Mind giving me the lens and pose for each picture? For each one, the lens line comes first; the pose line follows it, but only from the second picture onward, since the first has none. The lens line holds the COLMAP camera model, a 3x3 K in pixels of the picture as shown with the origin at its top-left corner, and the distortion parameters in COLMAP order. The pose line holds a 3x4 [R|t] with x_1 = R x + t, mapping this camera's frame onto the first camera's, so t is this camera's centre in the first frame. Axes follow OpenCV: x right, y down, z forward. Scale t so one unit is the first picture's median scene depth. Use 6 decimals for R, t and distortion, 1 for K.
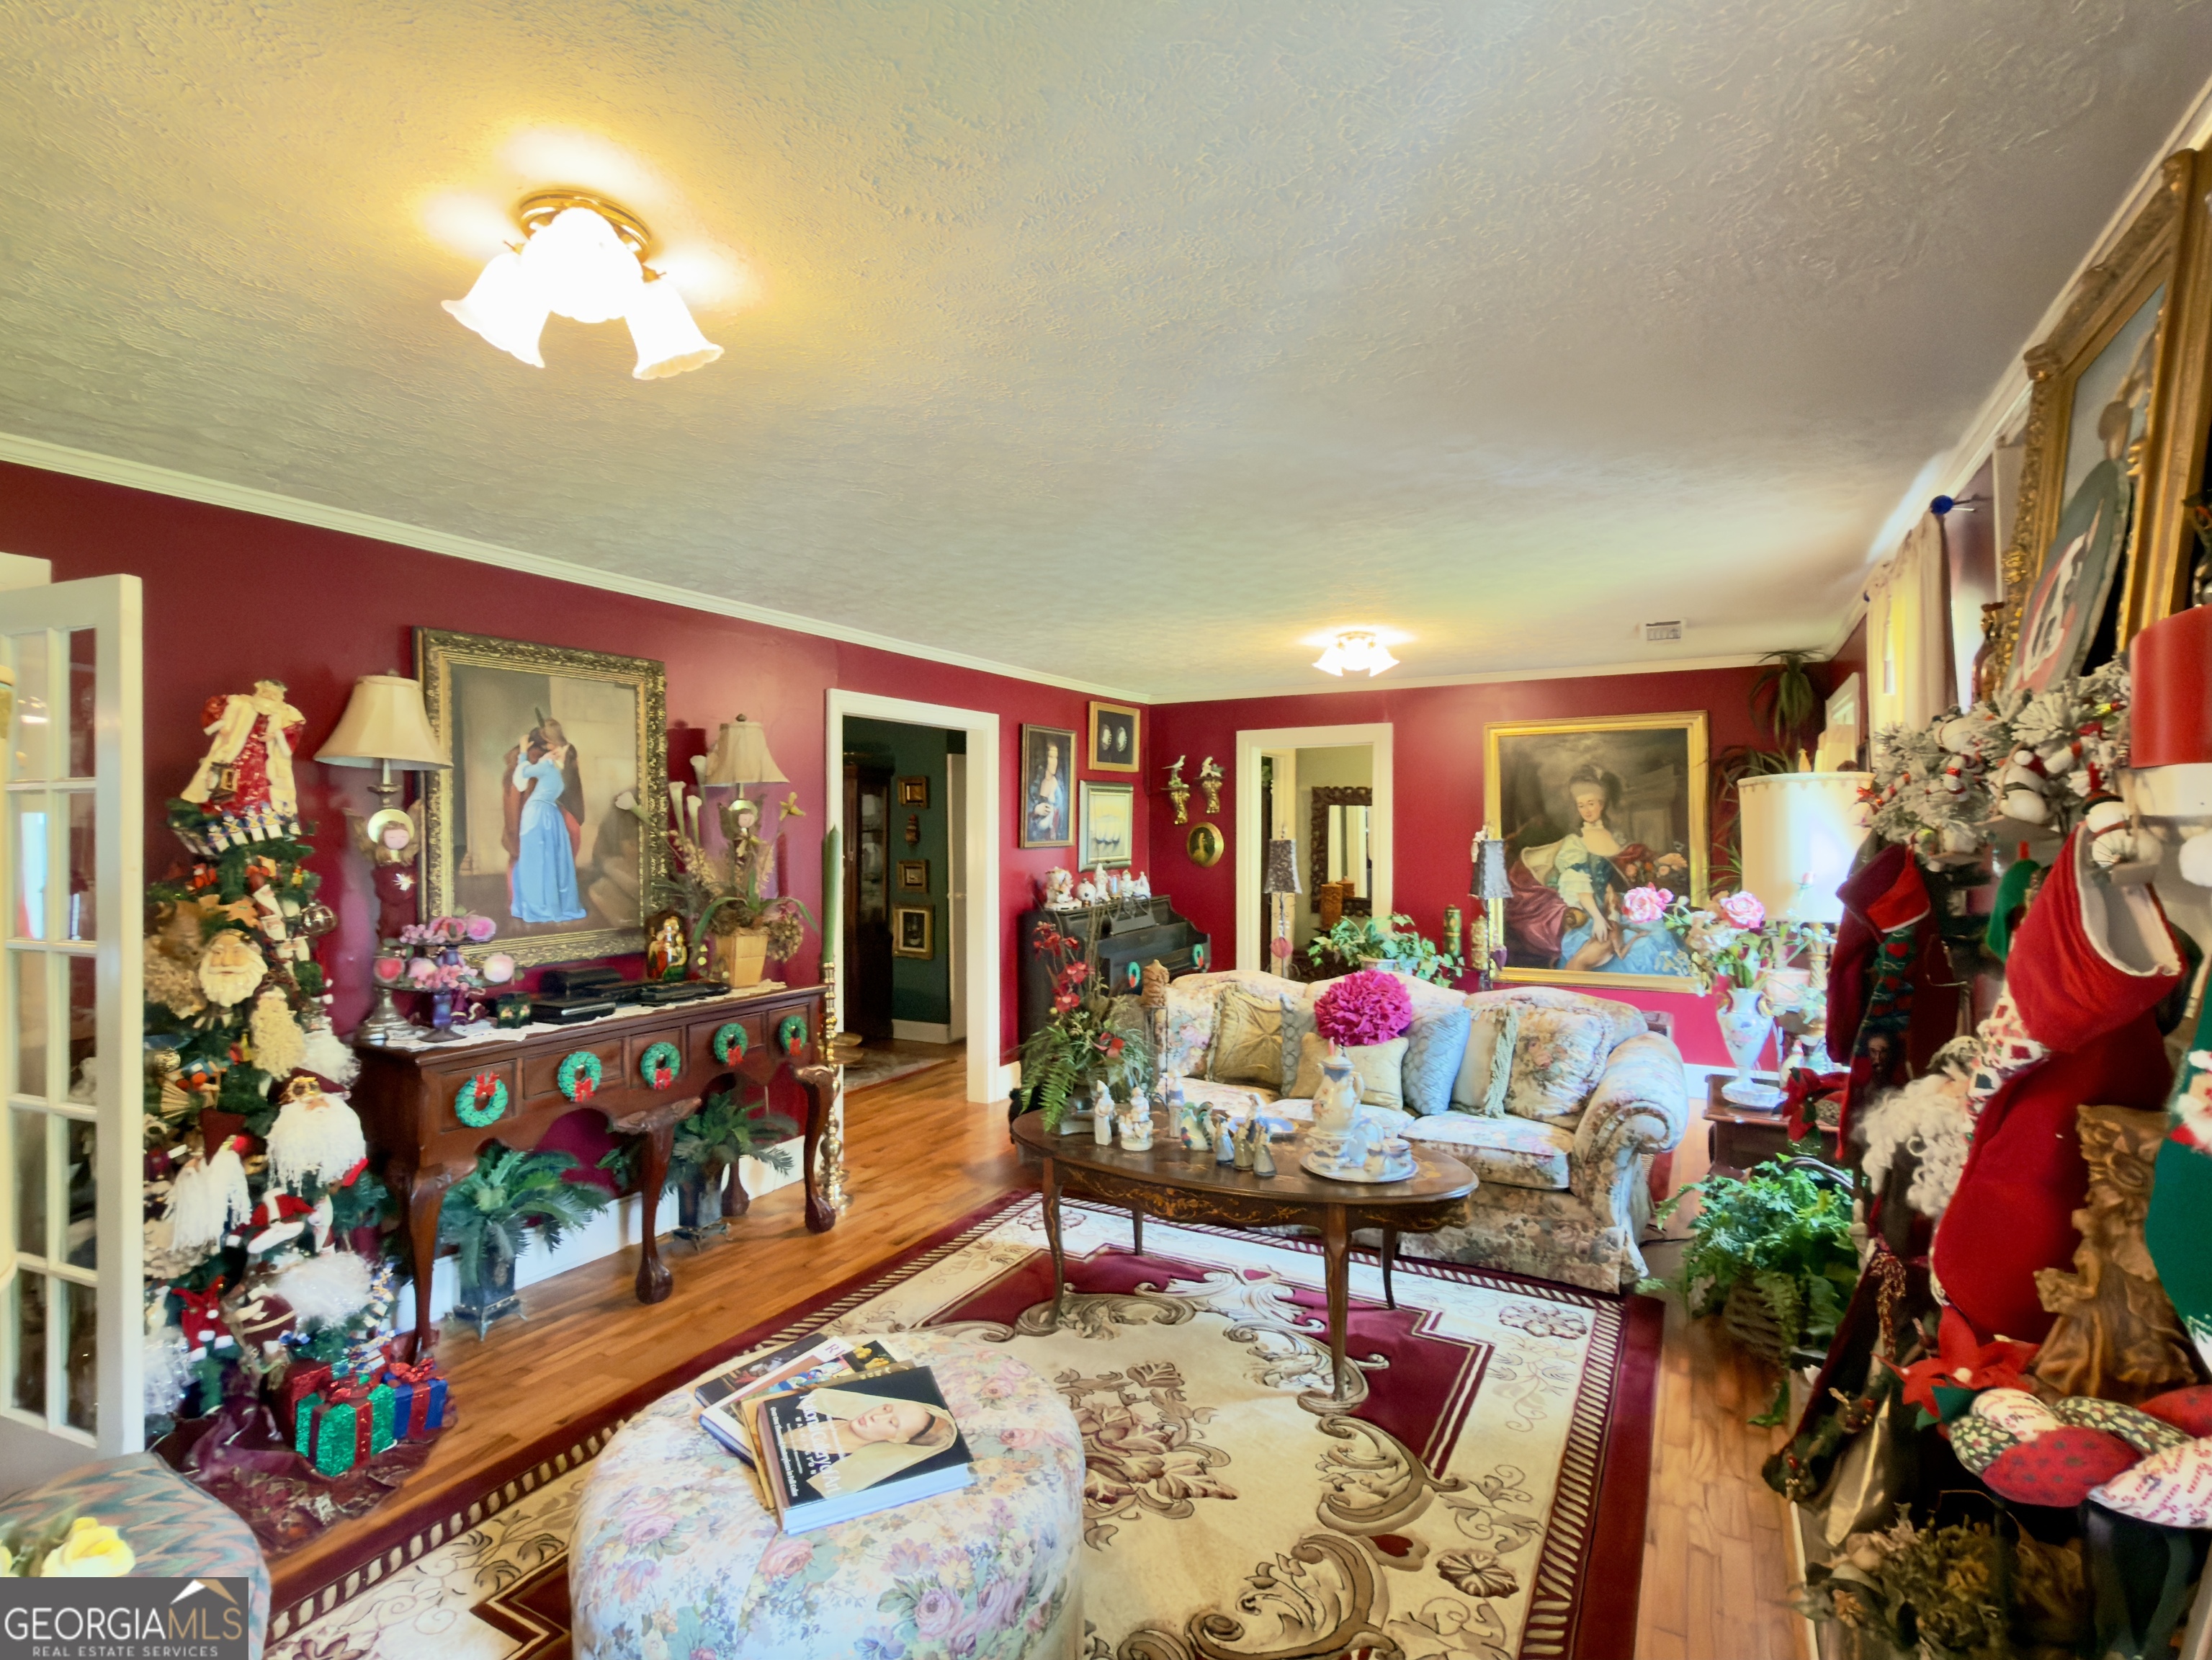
lens RADIAL K [[1080.2, 0, 1109.3], [0, 1080.2, 839.1], [0, 0, 1]] dist [-0.003122, 0.001260]
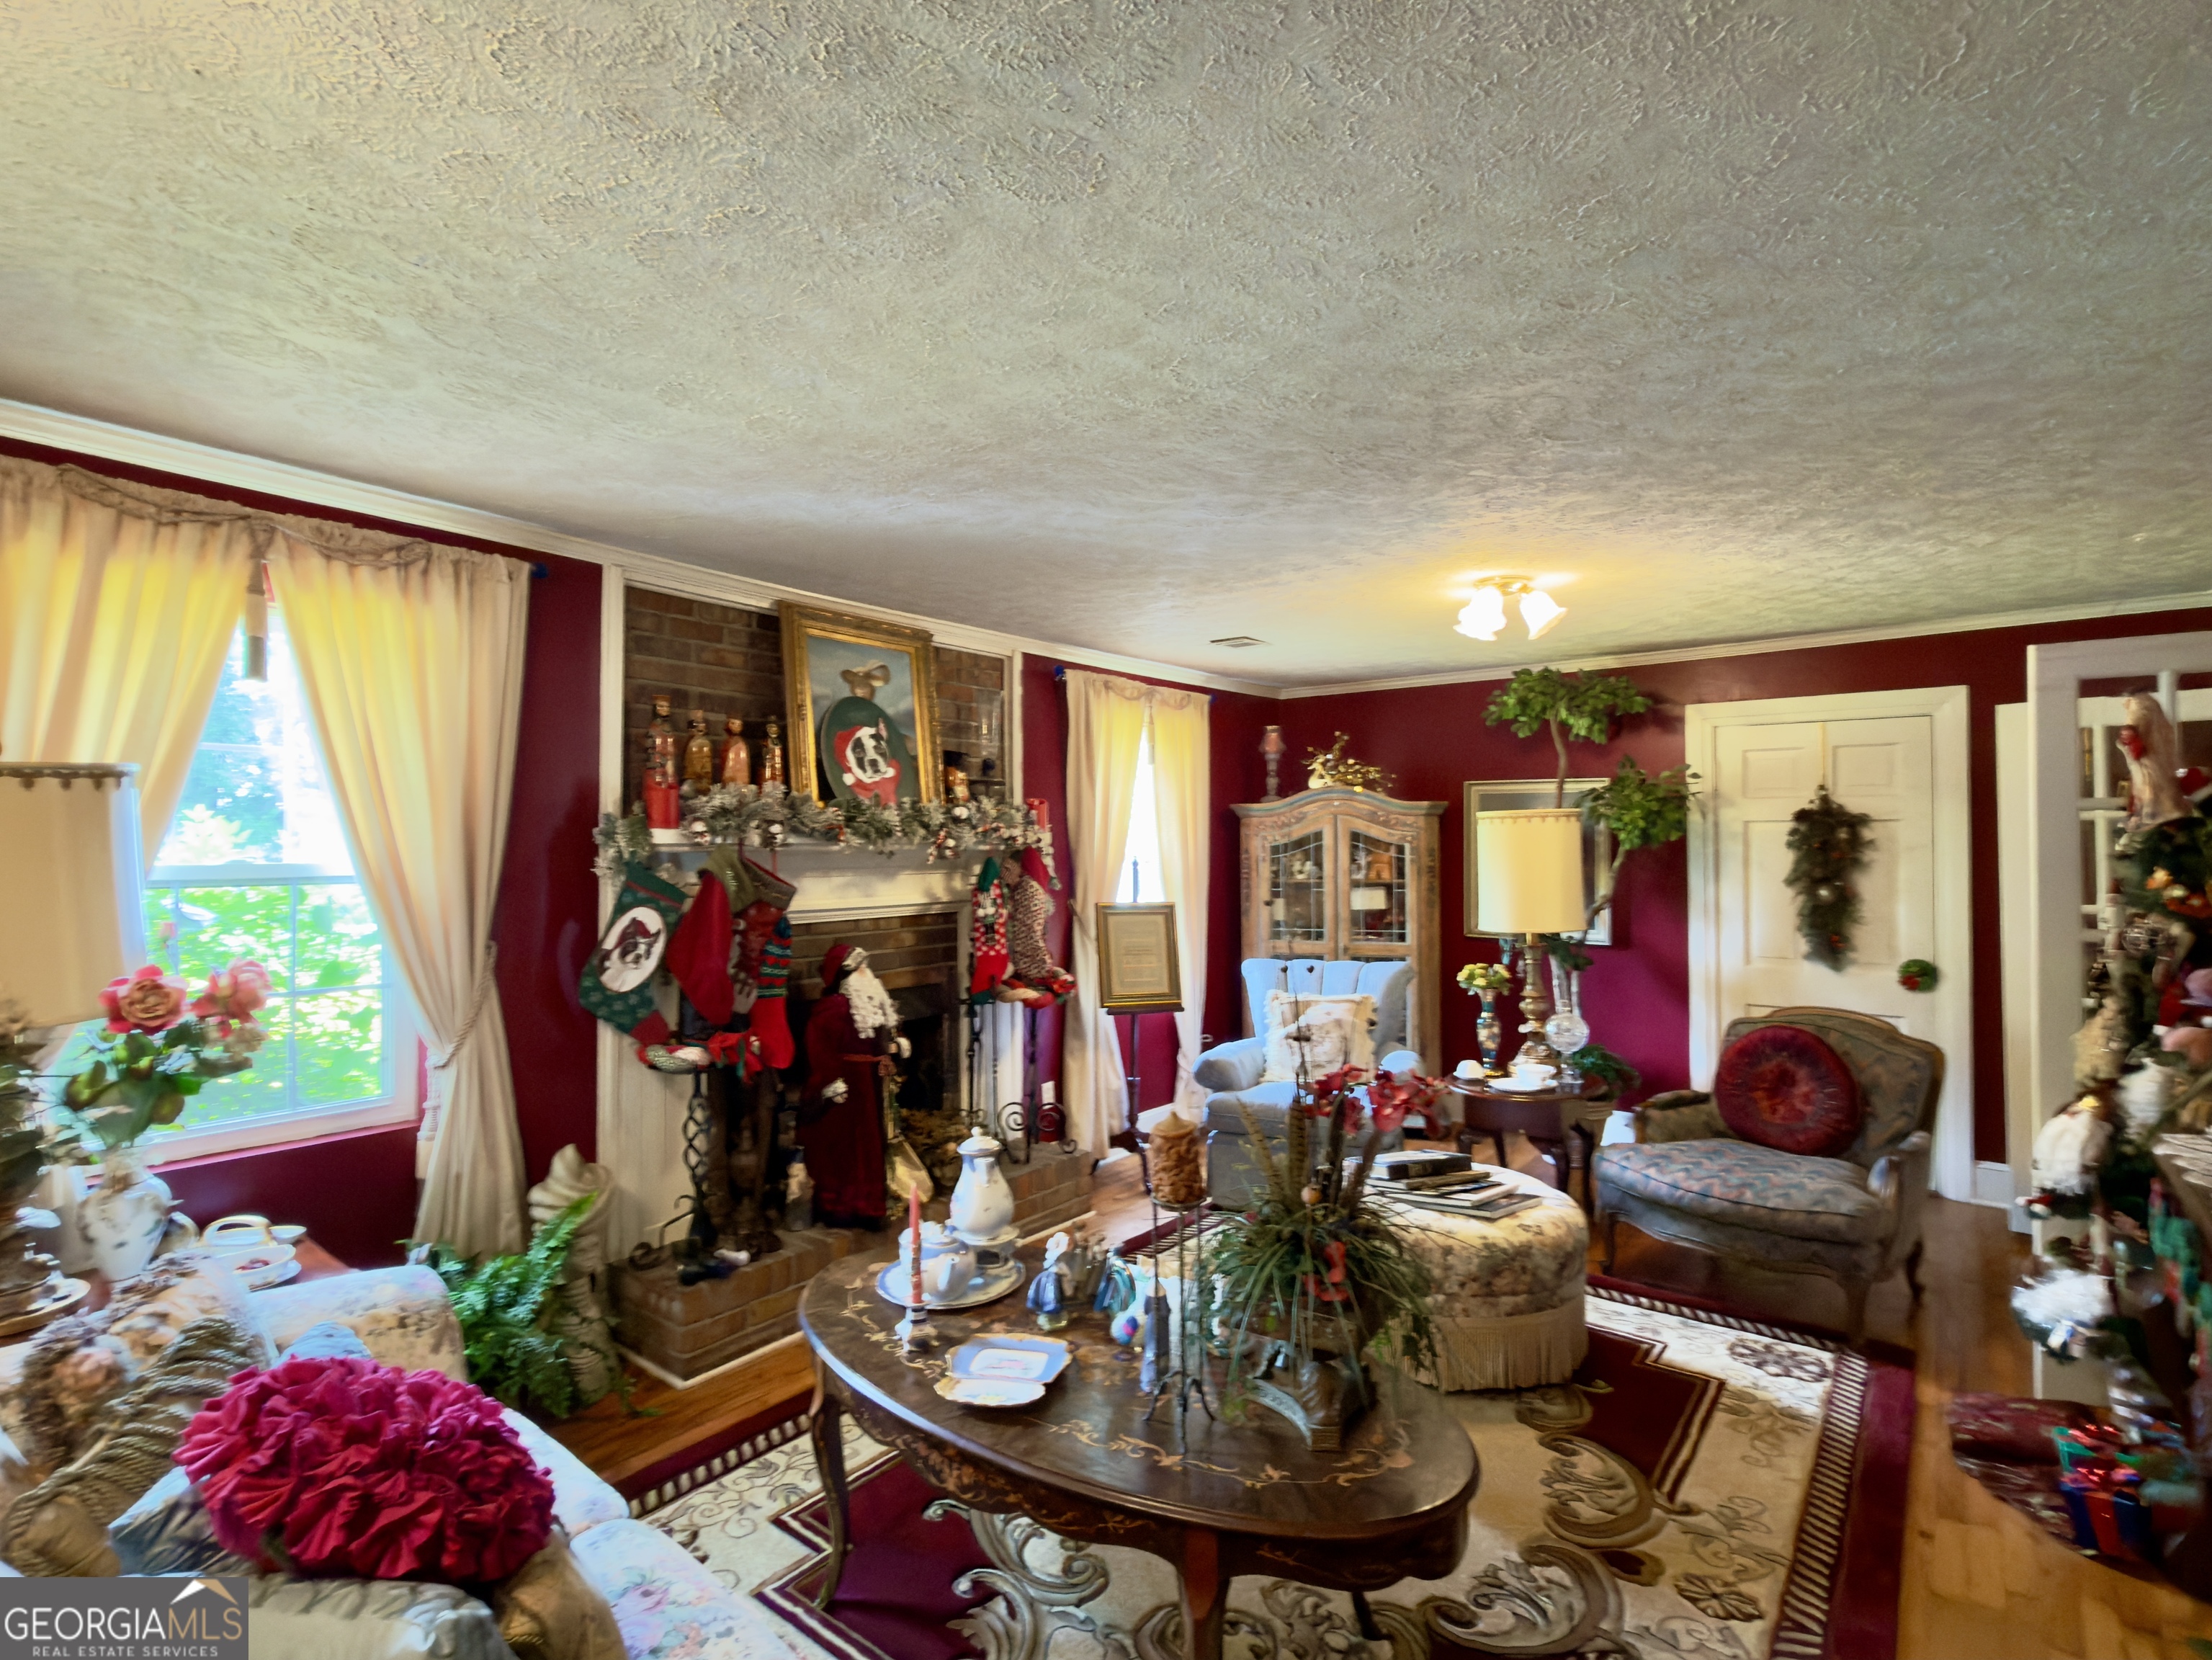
lens RADIAL K [[1080.2, 0, 1117.8], [0, 1080.2, 843.2], [0, 0, 1]] dist [-0.003122, 0.001260]
pose [[-0.987473, 0.007738, 0.157601, -0.010879], [0.009172, 0.999923, 0.008376, -0.016408], [-0.157524, 0.009716, -0.987467, 1.435156]]
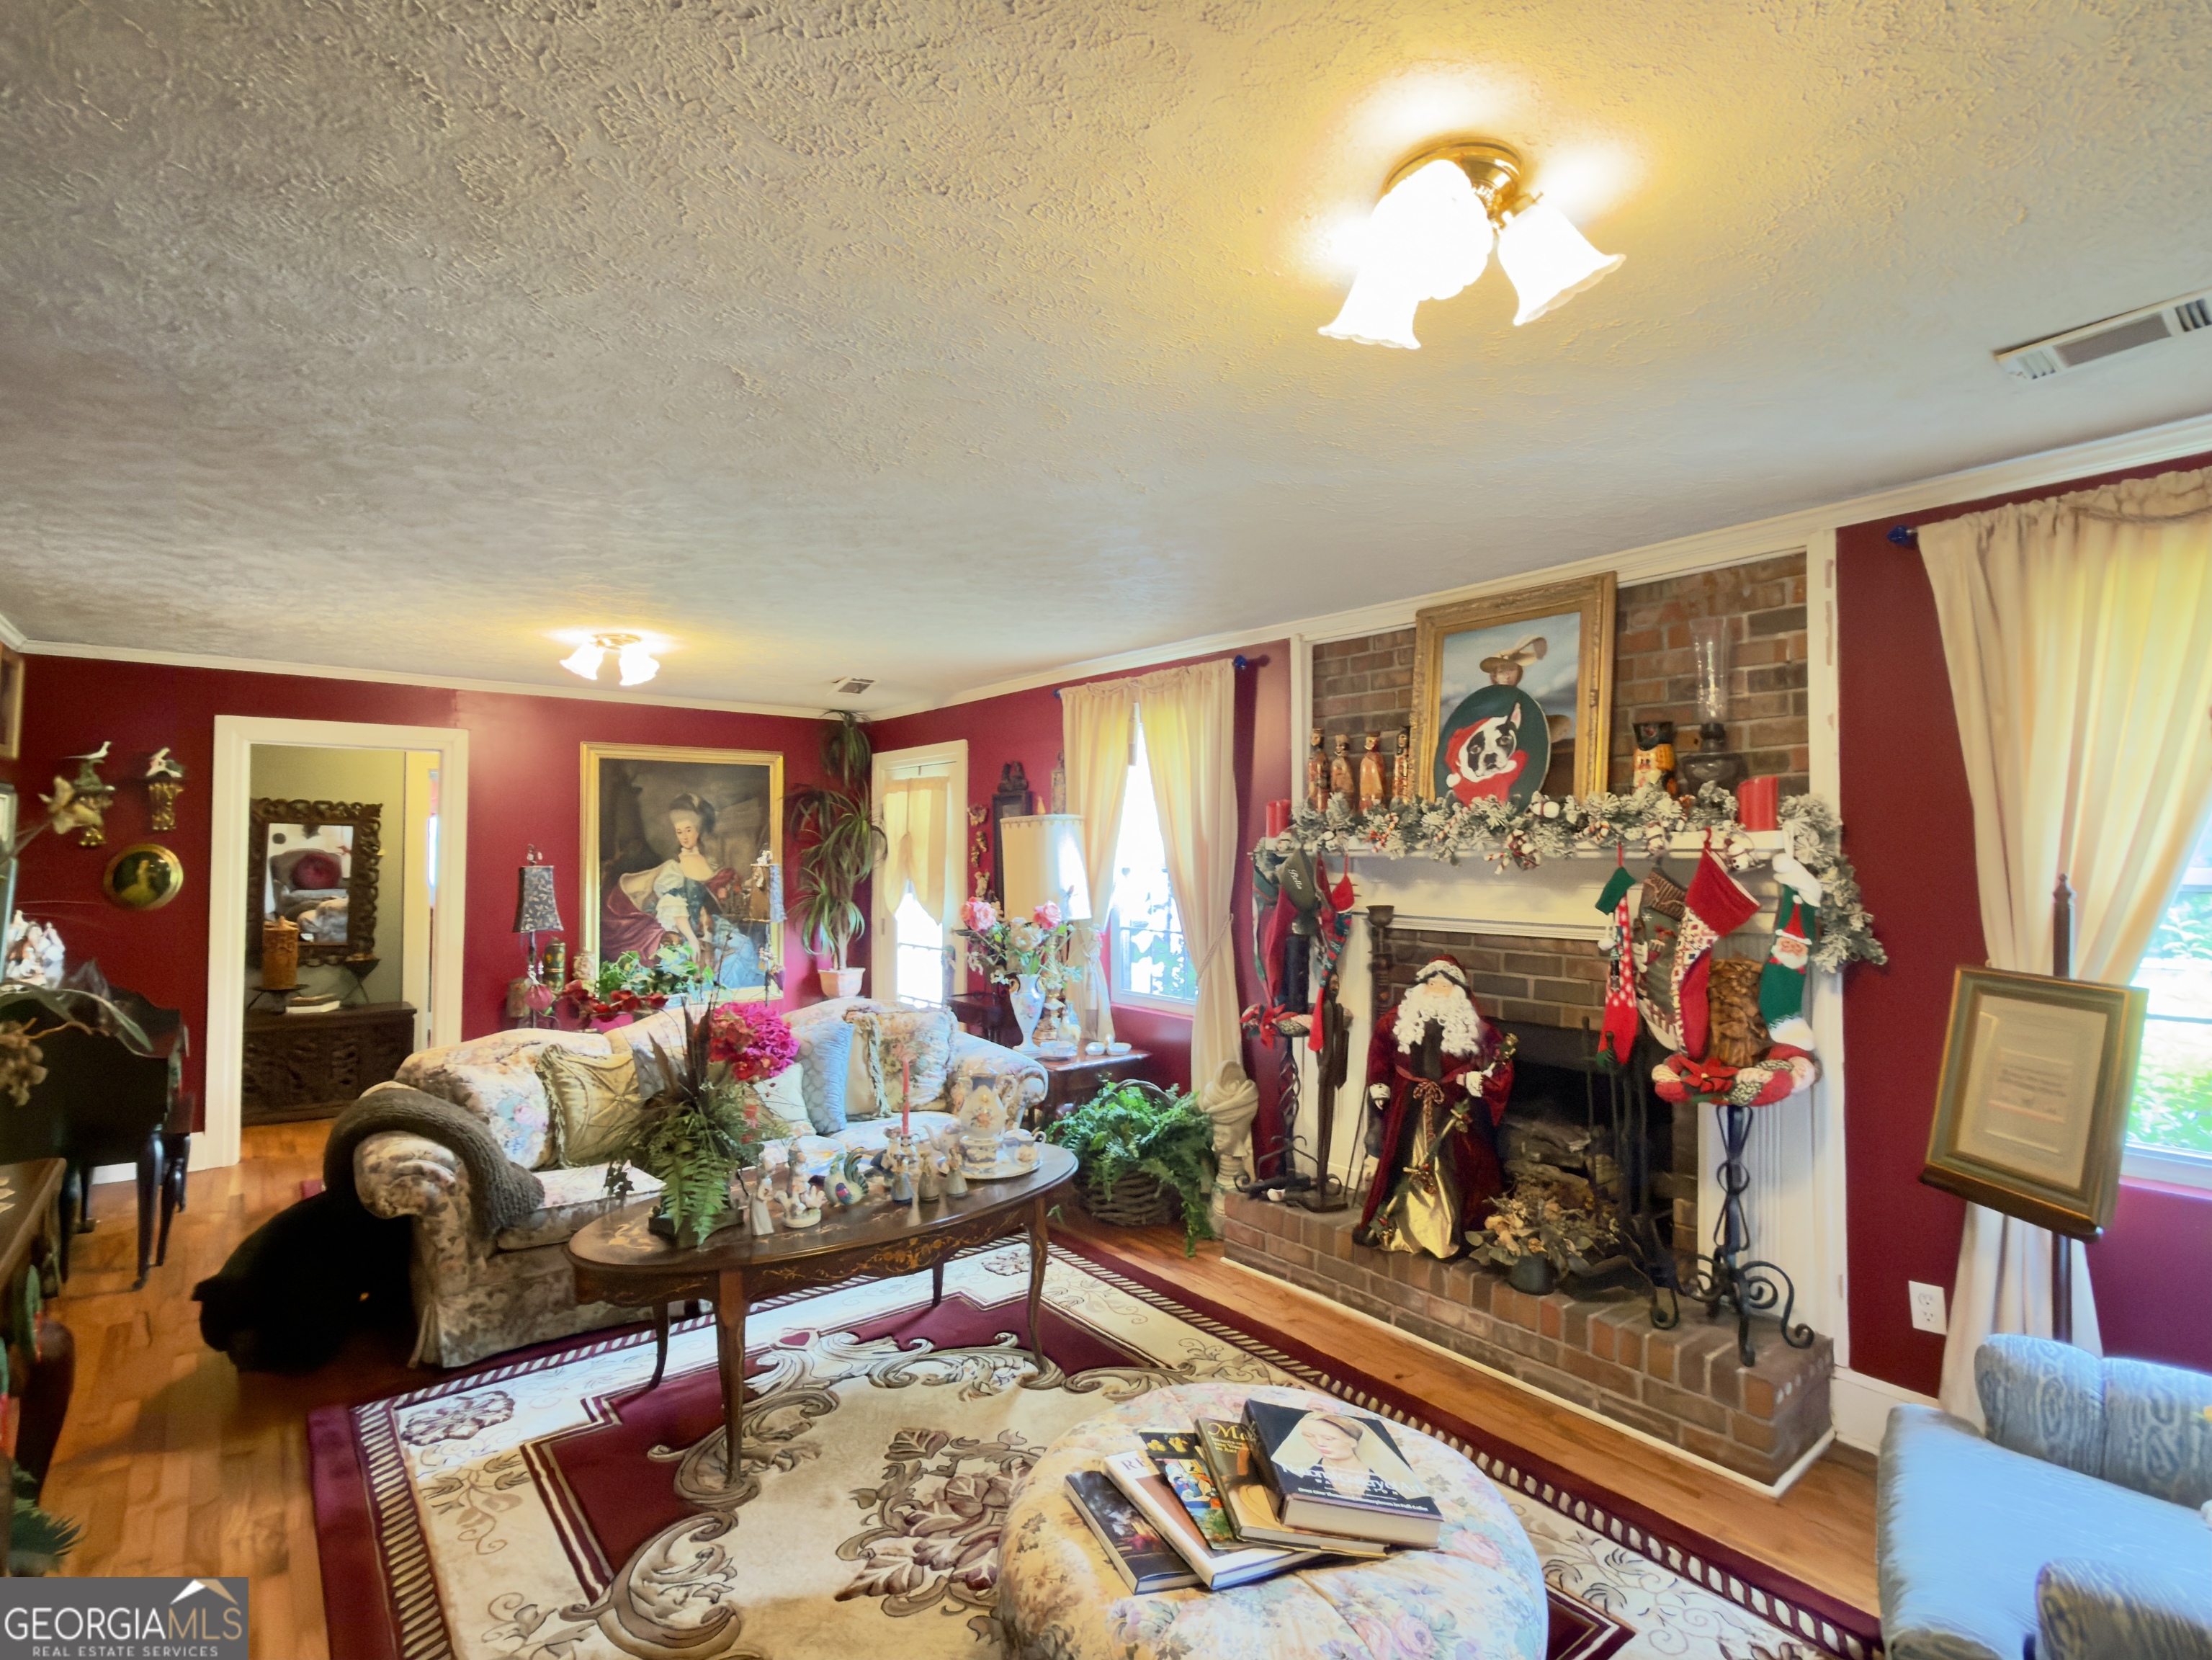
lens RADIAL K [[1080.2, 0, 1095.1], [0, 1080.2, 835.2], [0, 0, 1]] dist [-0.003122, 0.001260]
pose [[0.386237, 0.018581, 0.922213, -0.601098], [0.007185, 0.999706, -0.023152, -0.002087], [-0.922372, 0.015568, 0.385990, 0.391282]]
